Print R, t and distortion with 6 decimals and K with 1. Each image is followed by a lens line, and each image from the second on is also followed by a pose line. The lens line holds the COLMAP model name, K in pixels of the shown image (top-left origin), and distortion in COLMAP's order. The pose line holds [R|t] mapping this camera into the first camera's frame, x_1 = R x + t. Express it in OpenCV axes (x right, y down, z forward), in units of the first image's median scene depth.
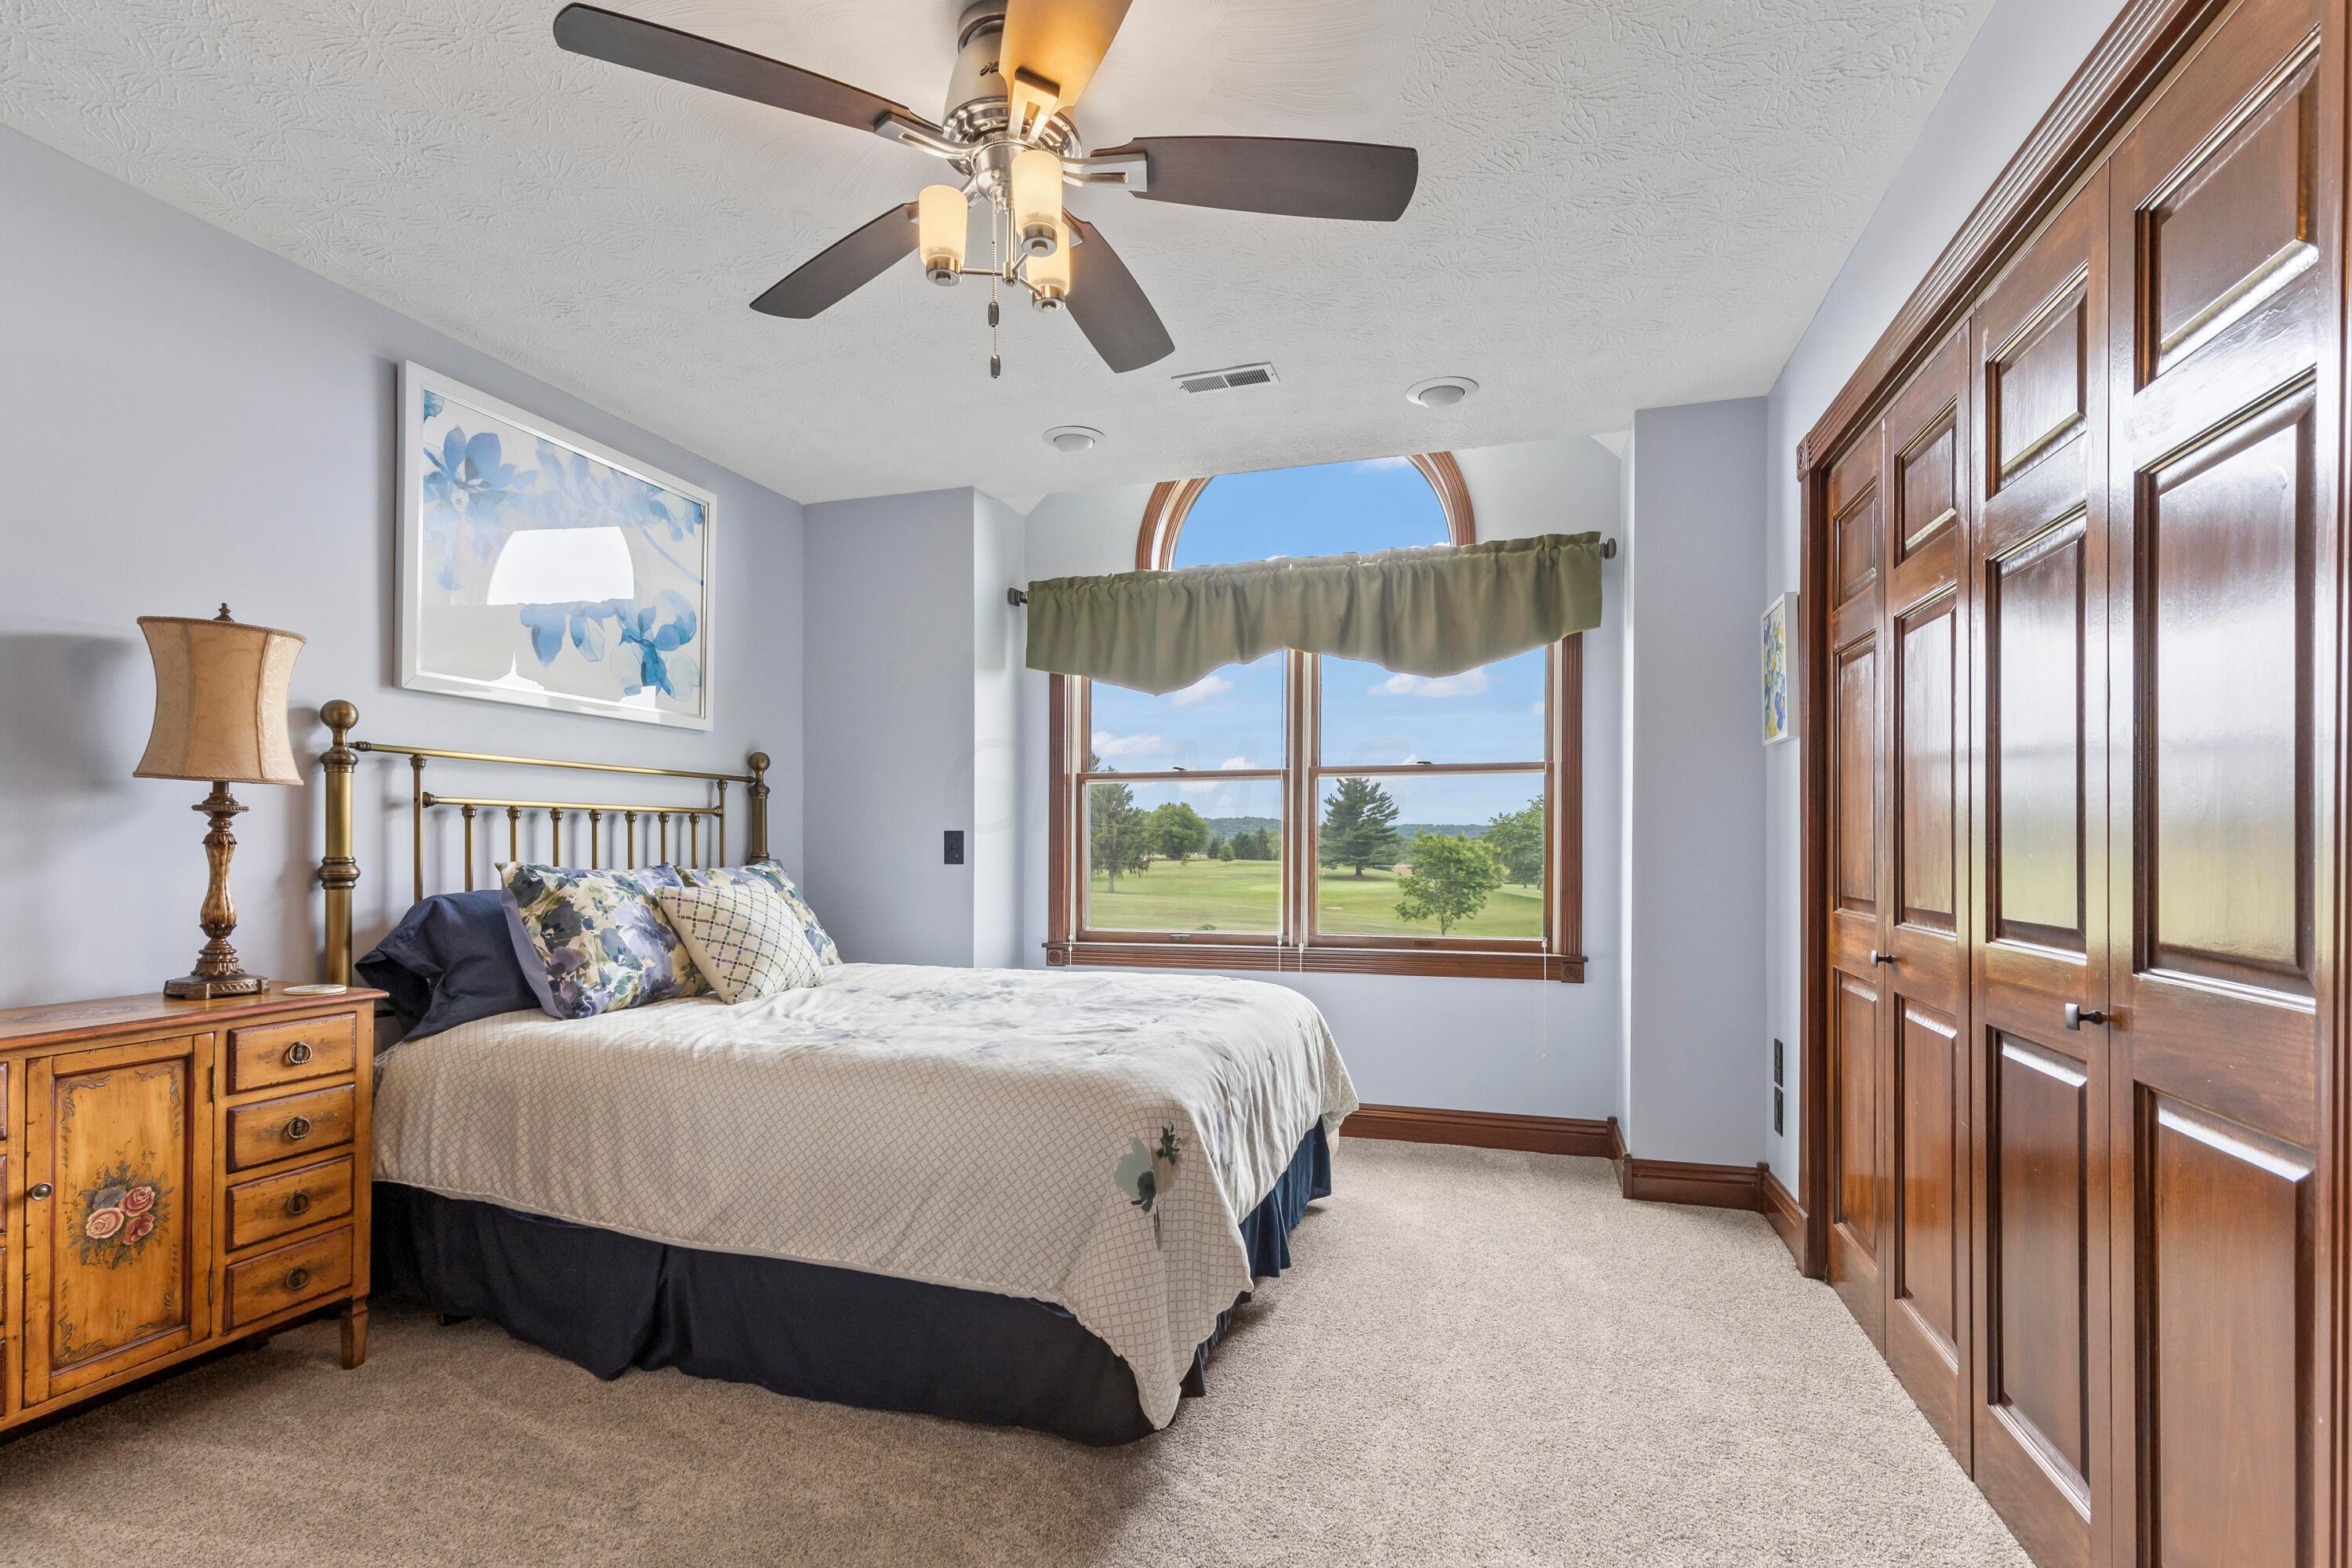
lens RADIAL K [[1085.6, 0, 1156.8], [0, 1085.6, 845.9], [0, 0, 1]] dist [-0.002214, -0.000209]
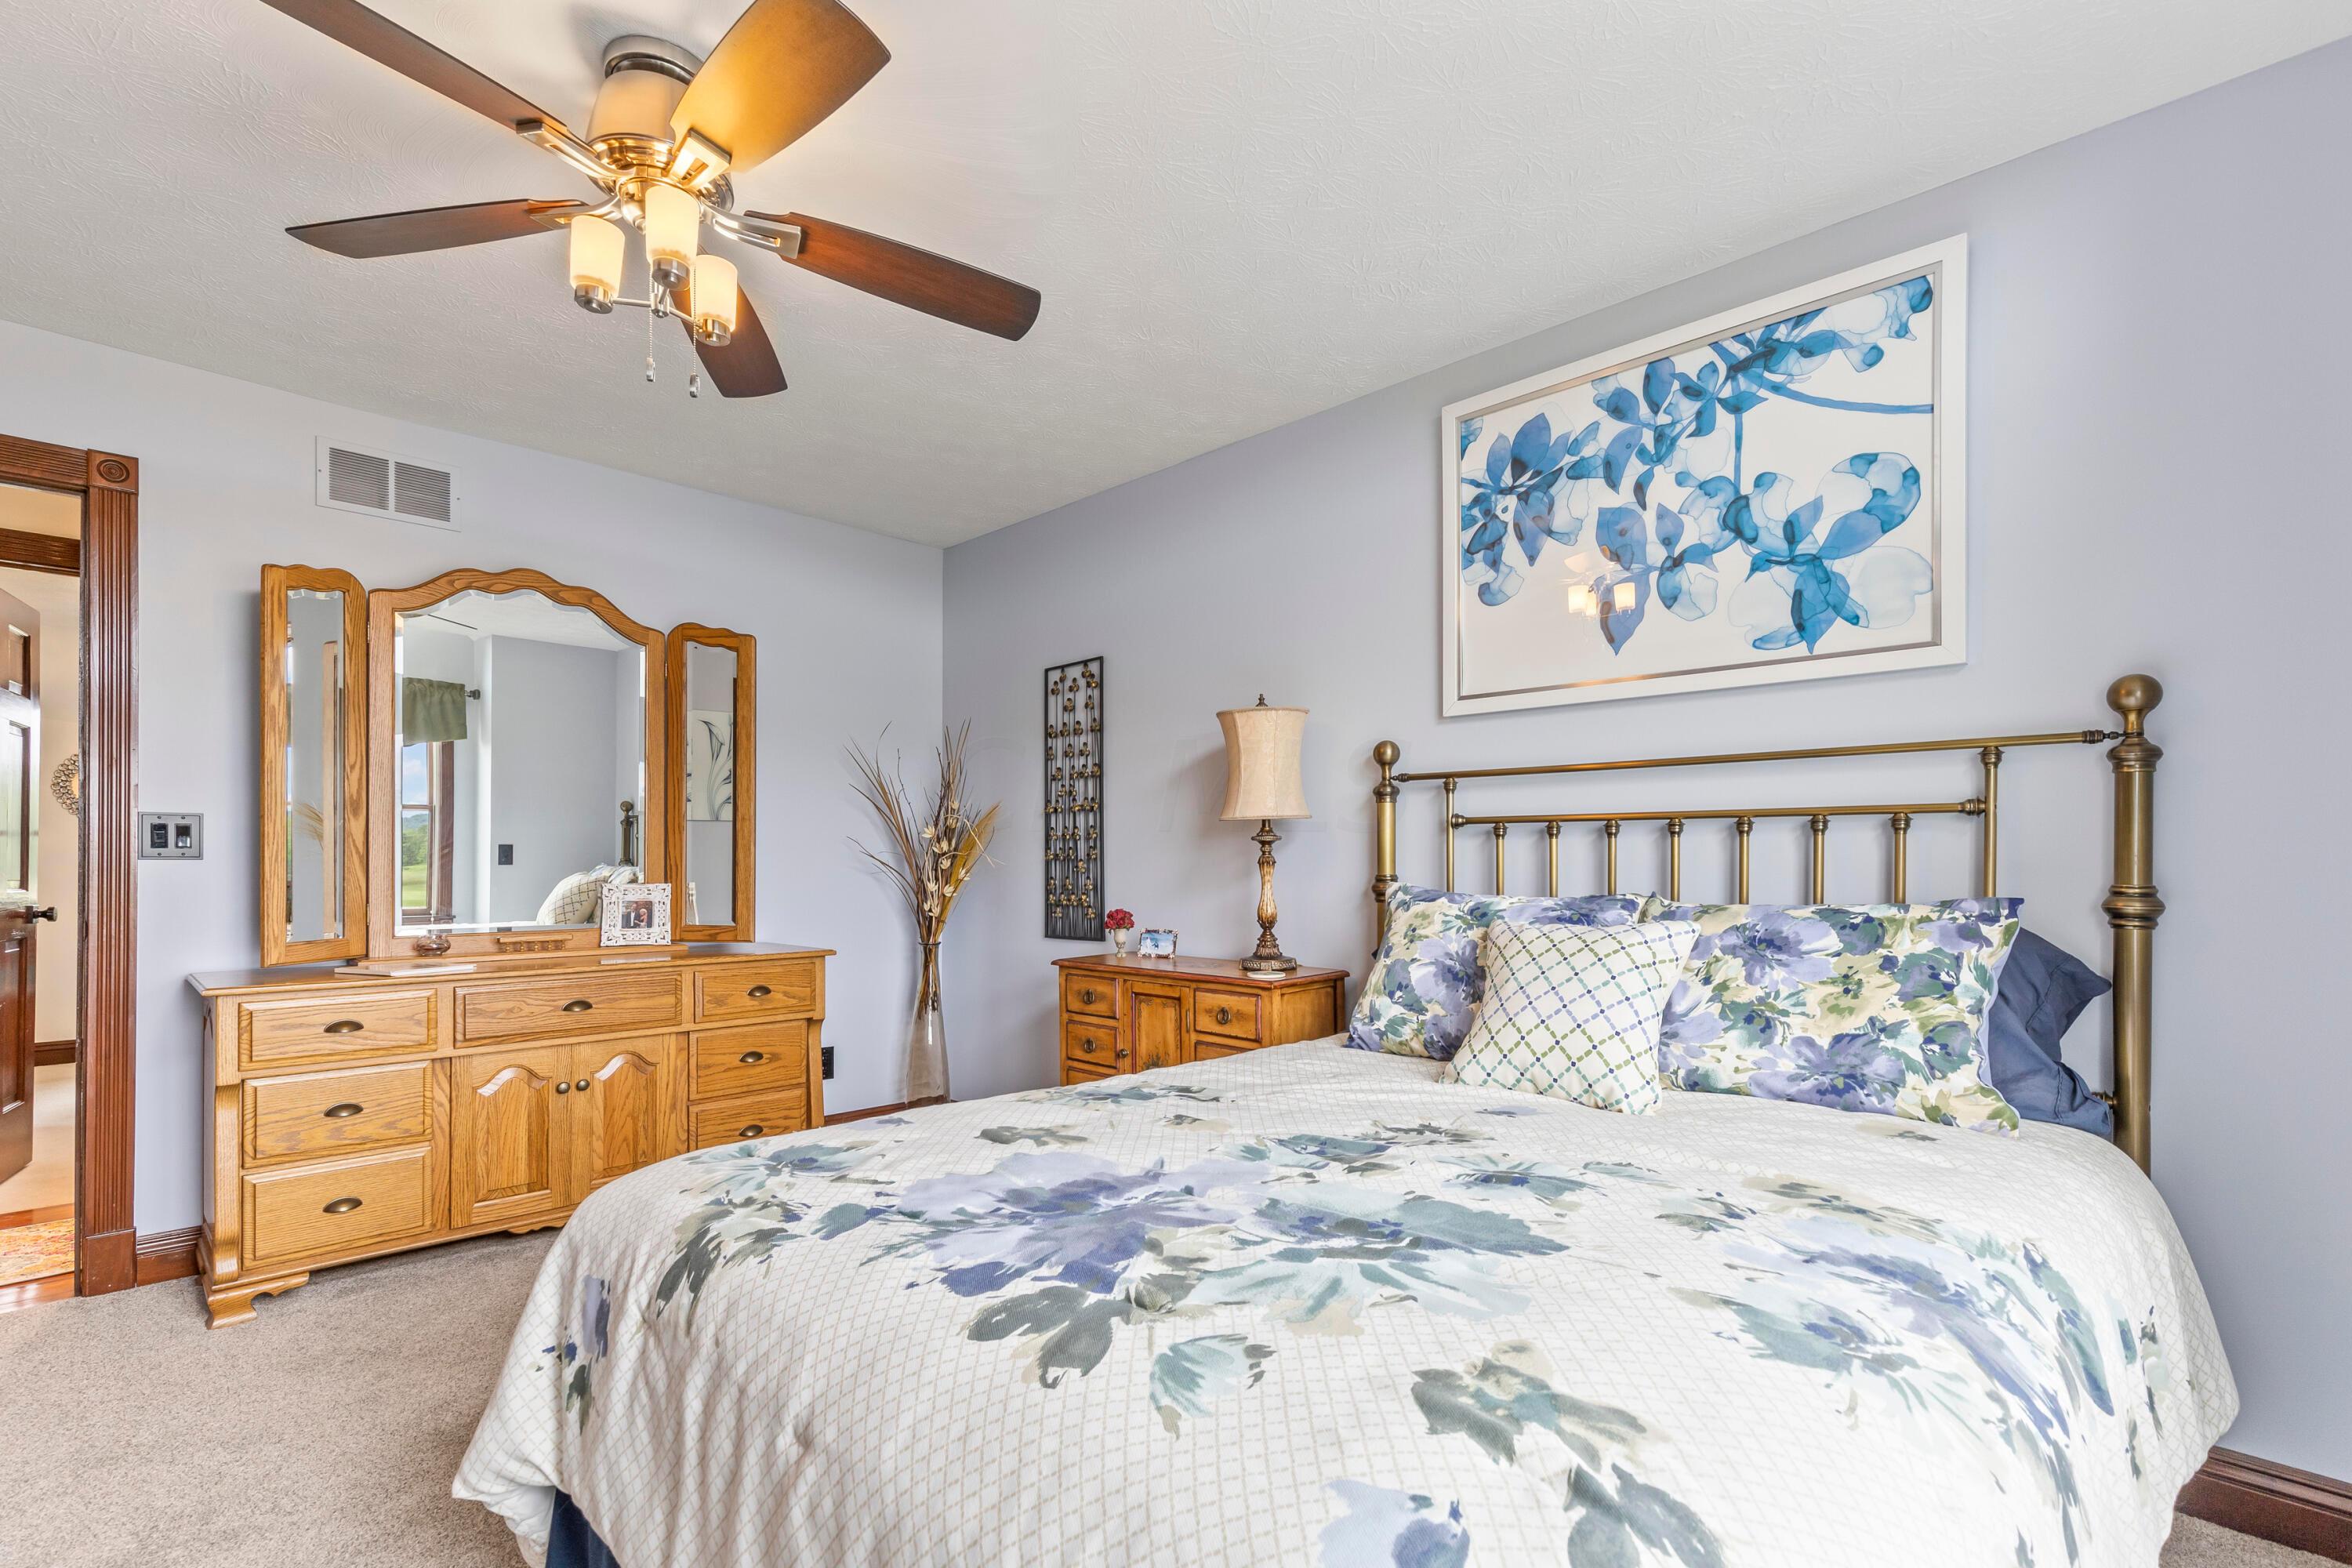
lens RADIAL K [[1085.6, 0, 1156.8], [0, 1085.6, 845.9], [0, 0, 1]] dist [-0.002214, -0.000209]
pose [[-0.457573, -0.011271, -0.889101, 0.367189], [-0.002884, 0.999933, -0.011192, -0.006323], [0.889167, -0.002557, -0.457575, 1.204993]]
